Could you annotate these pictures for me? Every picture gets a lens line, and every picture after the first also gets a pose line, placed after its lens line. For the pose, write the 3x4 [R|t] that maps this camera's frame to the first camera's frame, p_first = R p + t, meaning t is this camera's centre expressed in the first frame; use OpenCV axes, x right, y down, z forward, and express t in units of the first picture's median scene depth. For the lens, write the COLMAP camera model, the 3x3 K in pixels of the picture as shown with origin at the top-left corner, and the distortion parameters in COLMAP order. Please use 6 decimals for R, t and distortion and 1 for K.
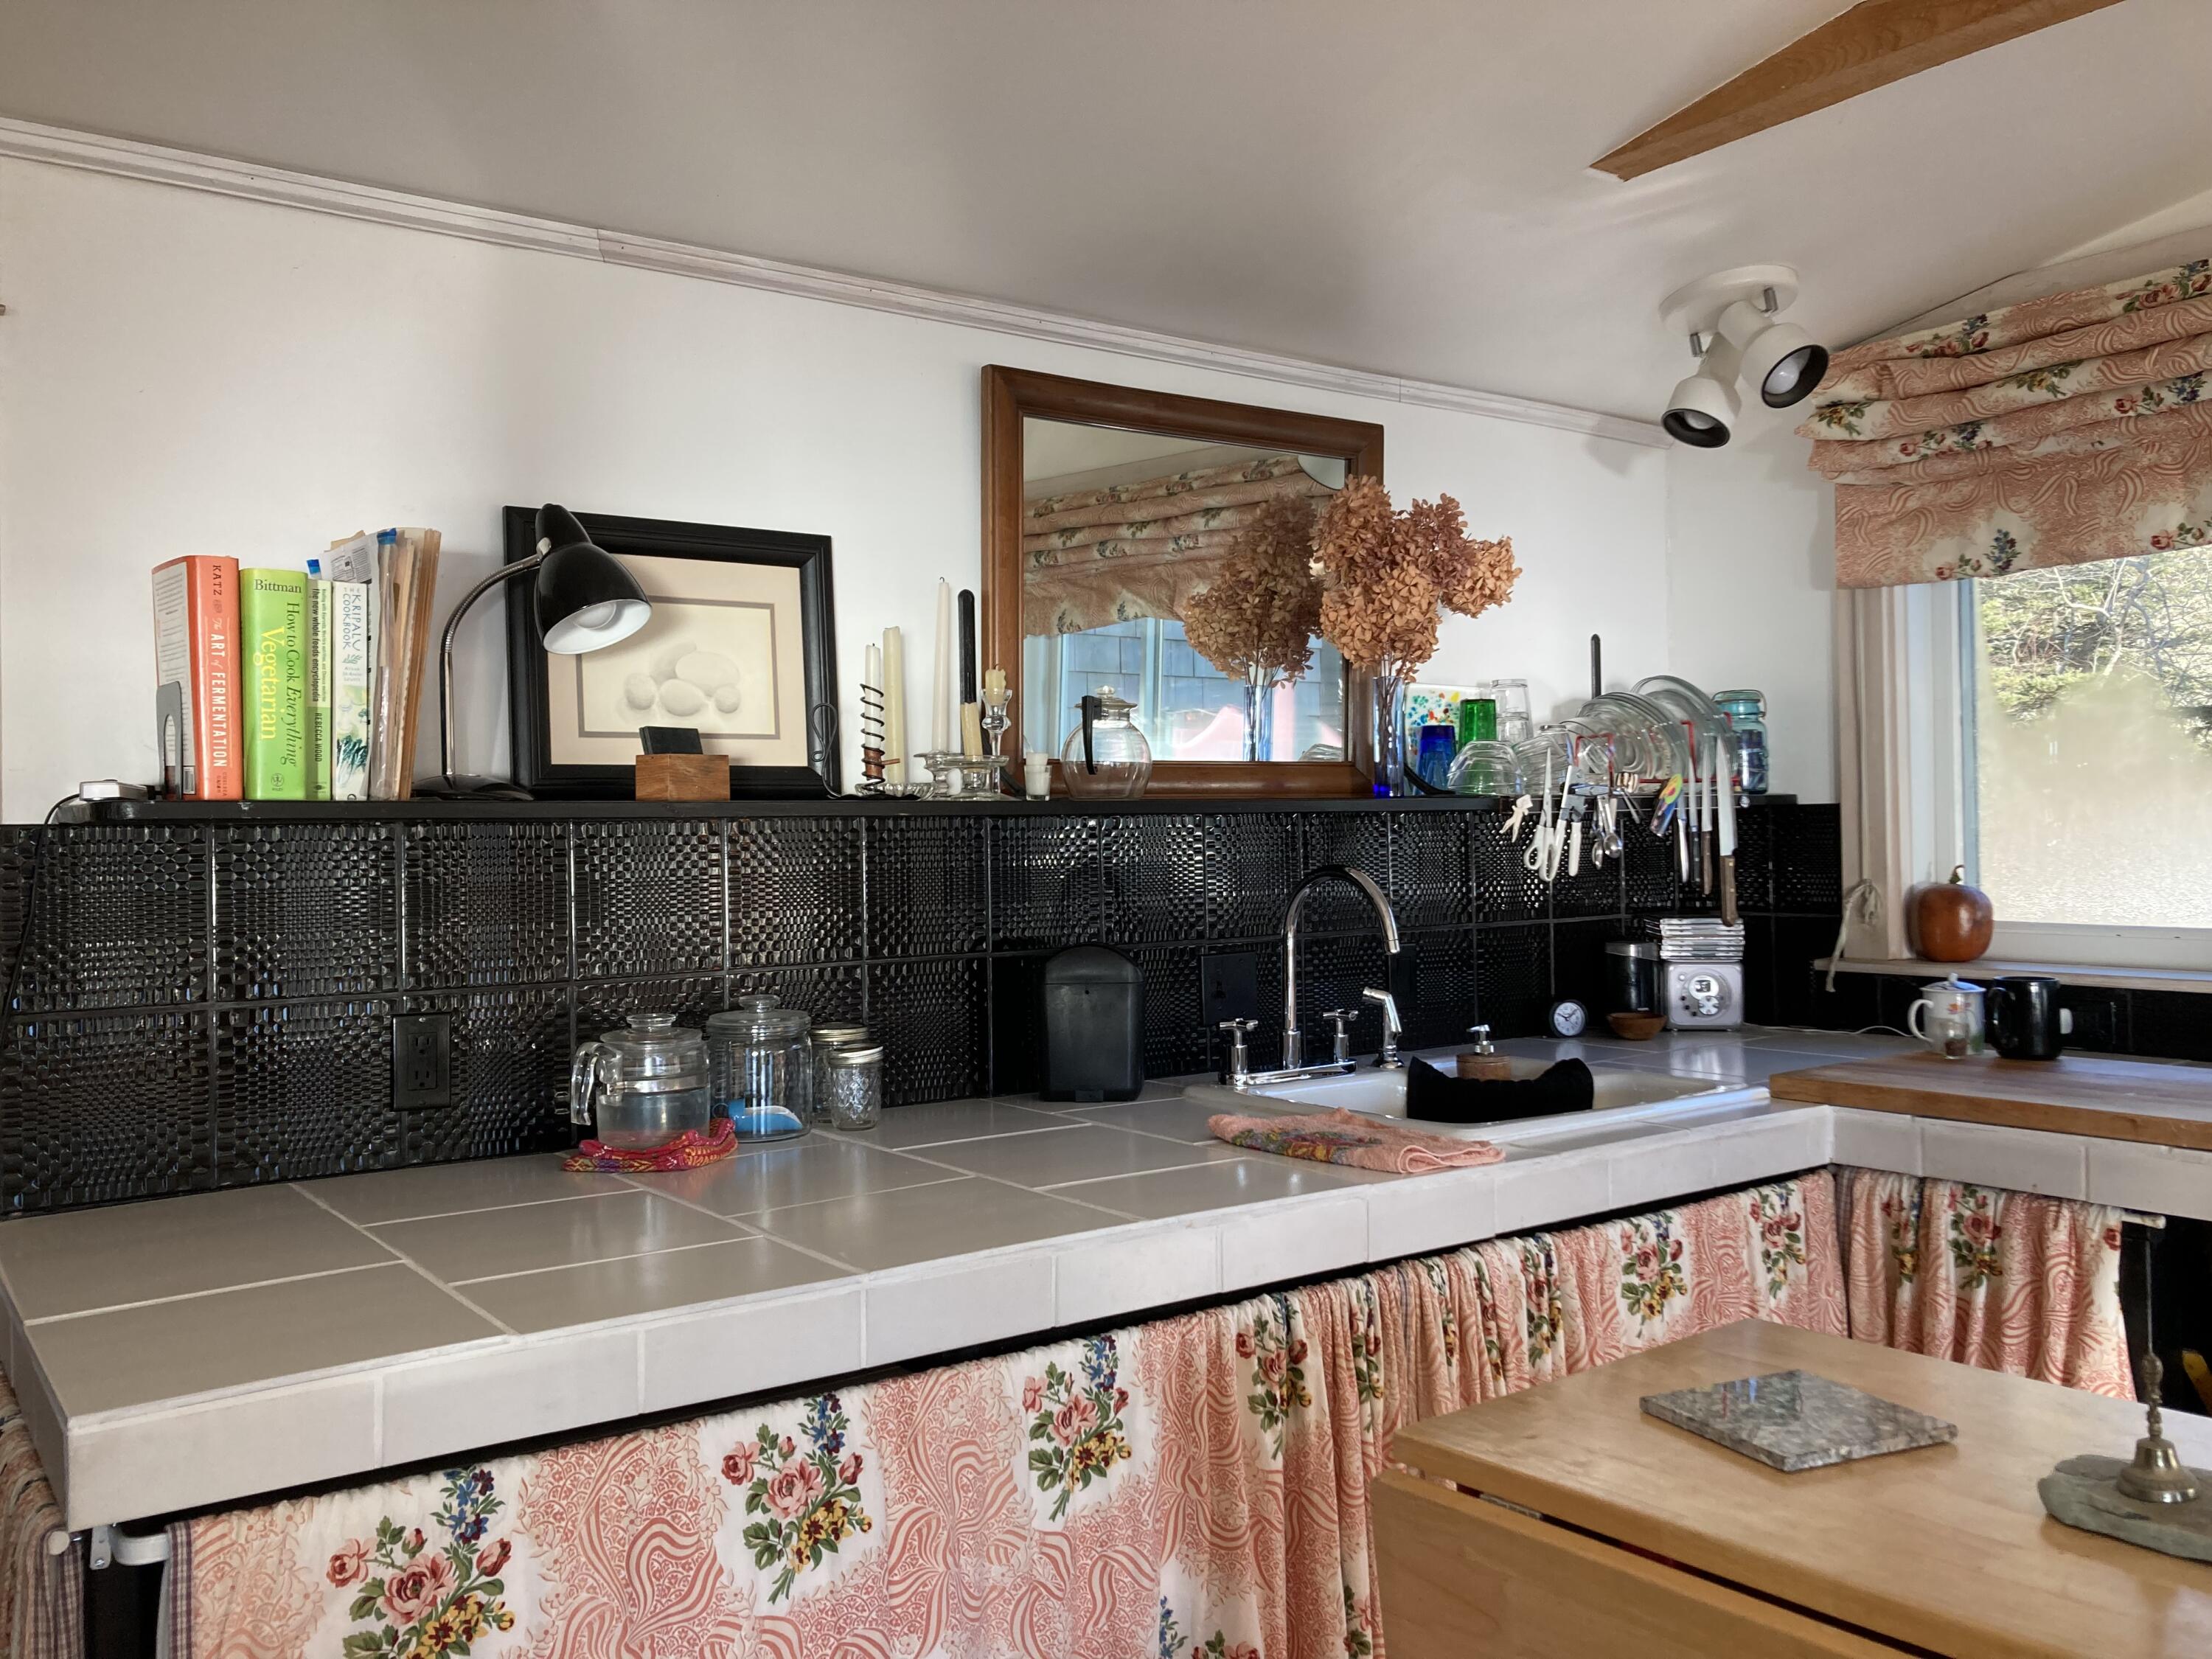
lens RADIAL K [[1809.7, 0, 1106.0], [0, 1809.7, 829.5], [0, 0, 1]] dist [-0.009177, -0.004840]
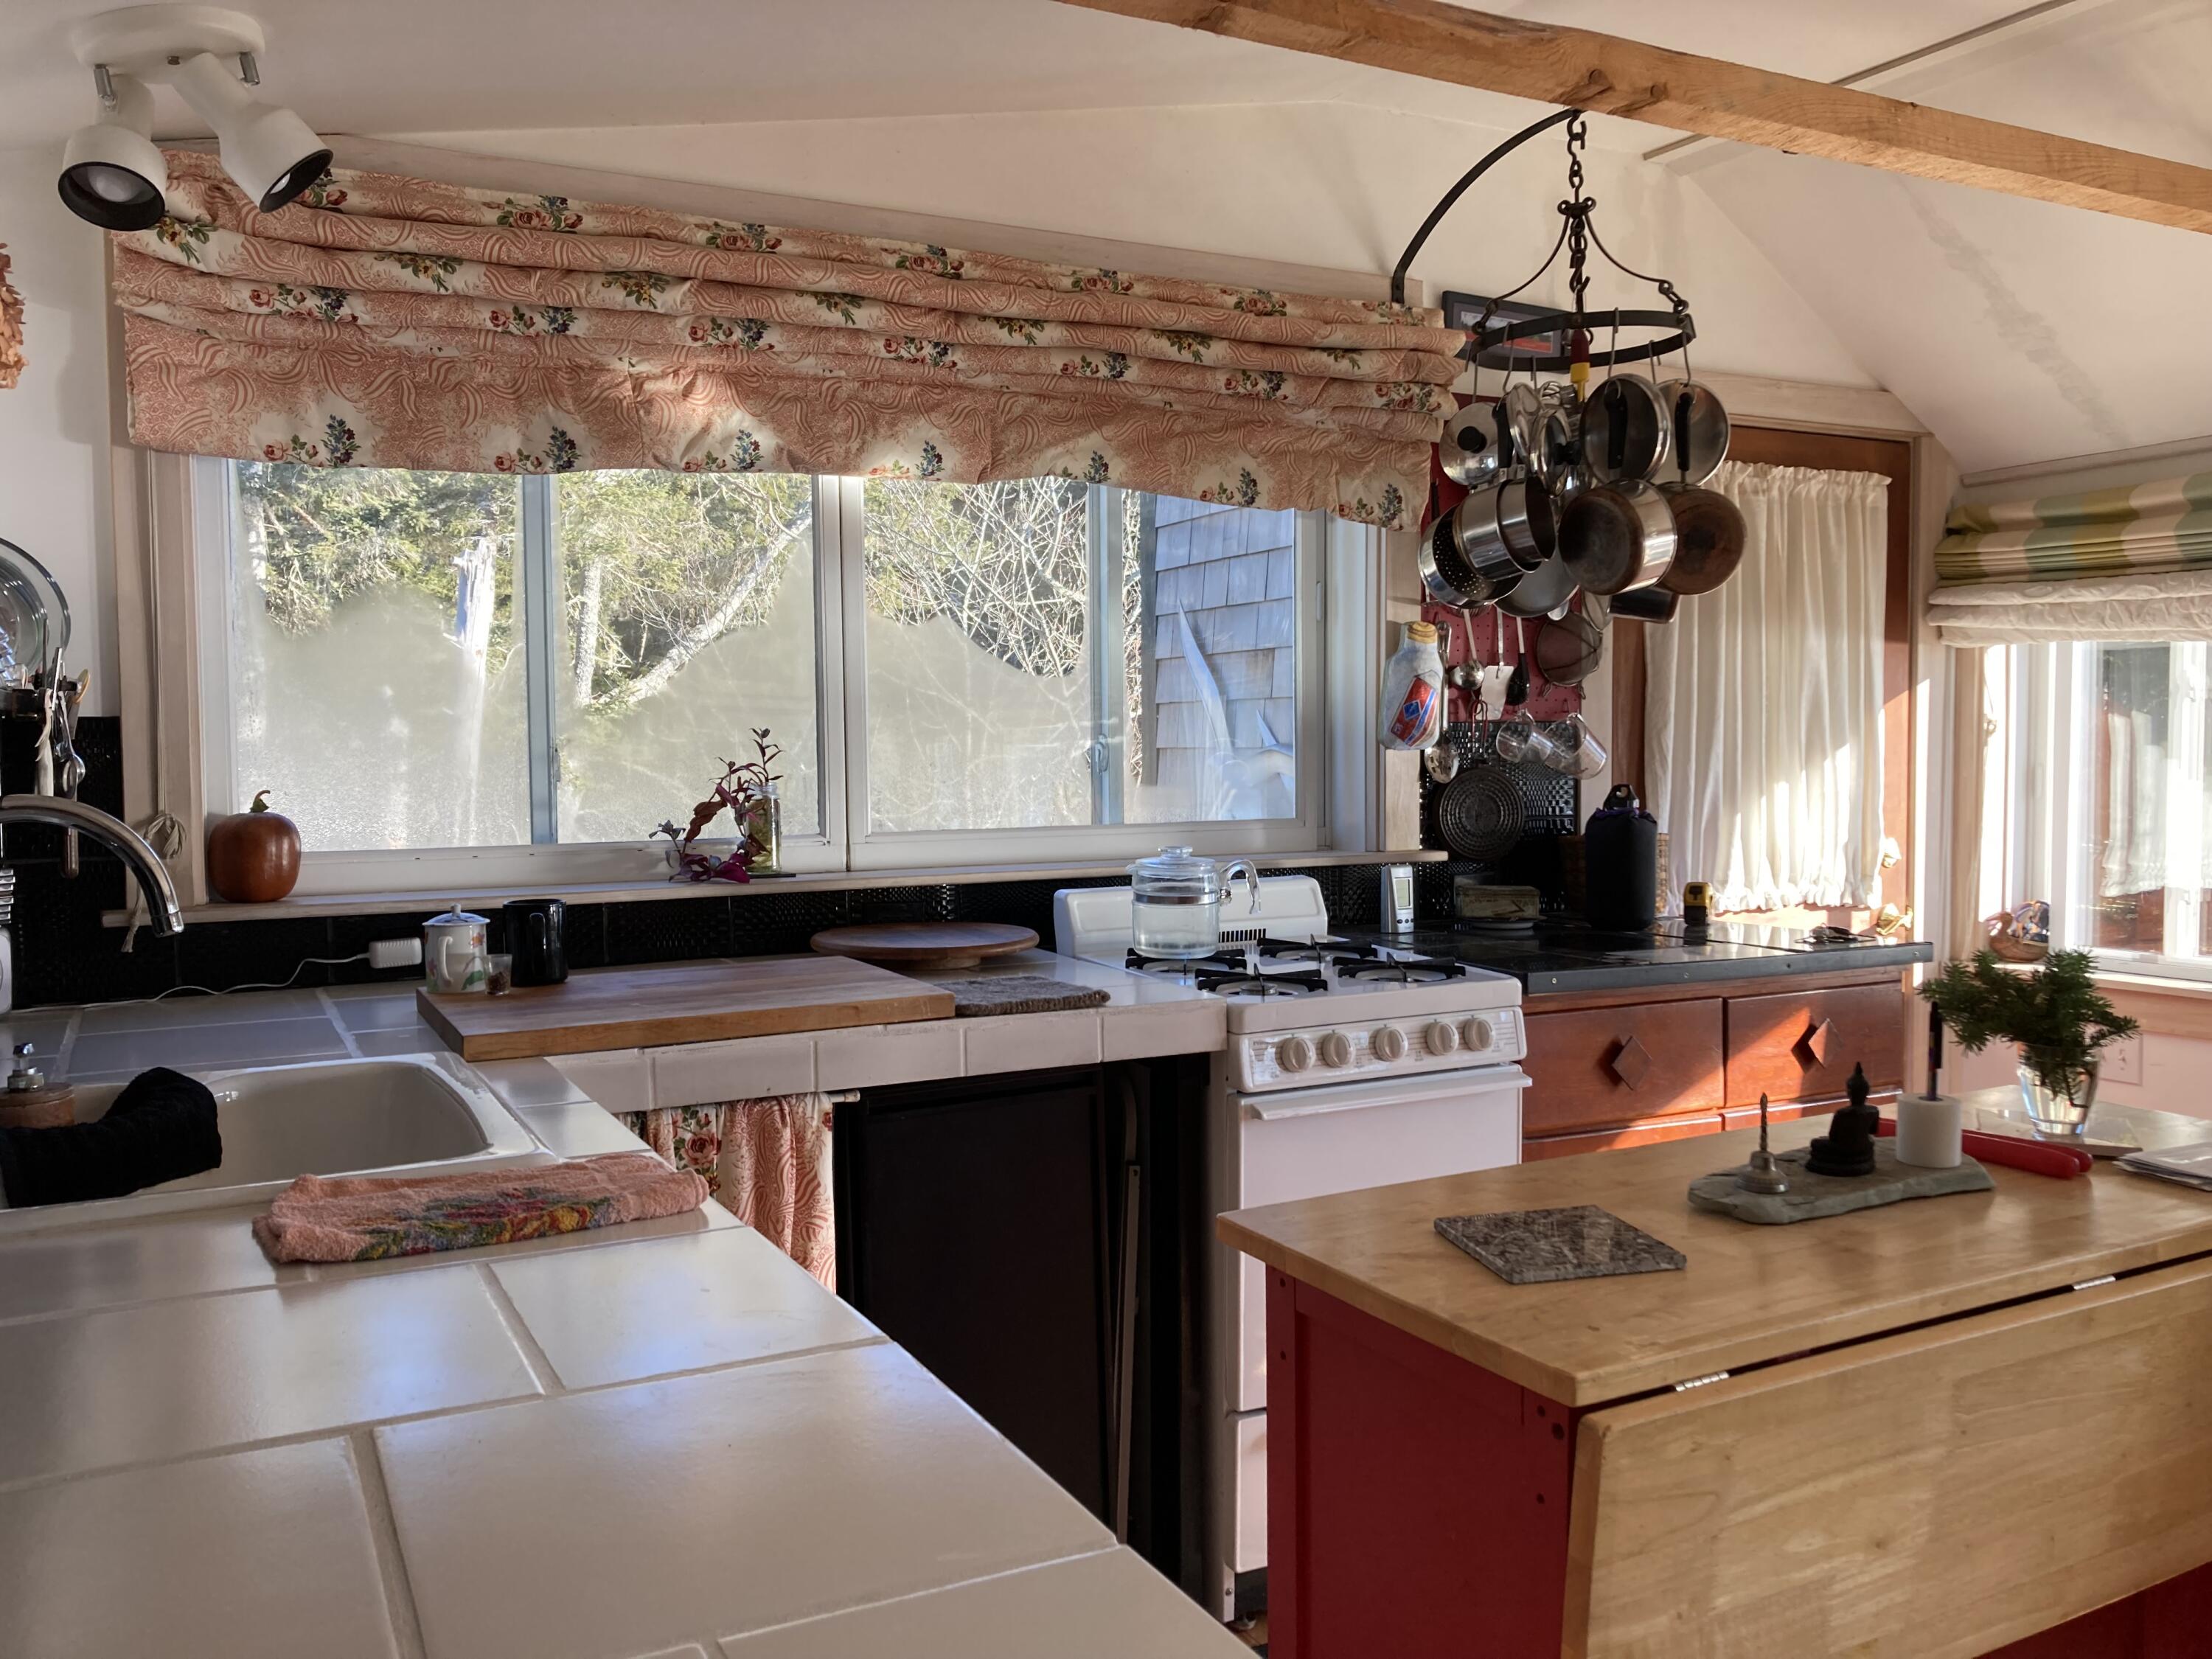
lens RADIAL K [[1765.7, 0, 1106.0], [0, 1765.7, 829.5], [0, 0, 1]] dist [-0.032745, 0.089685]
pose [[0.143734, -0.038940, 0.988850, -0.344884], [0.008248, 0.999238, 0.038150, 0.010293], [-0.989582, 0.002672, 0.143946, 0.519151]]
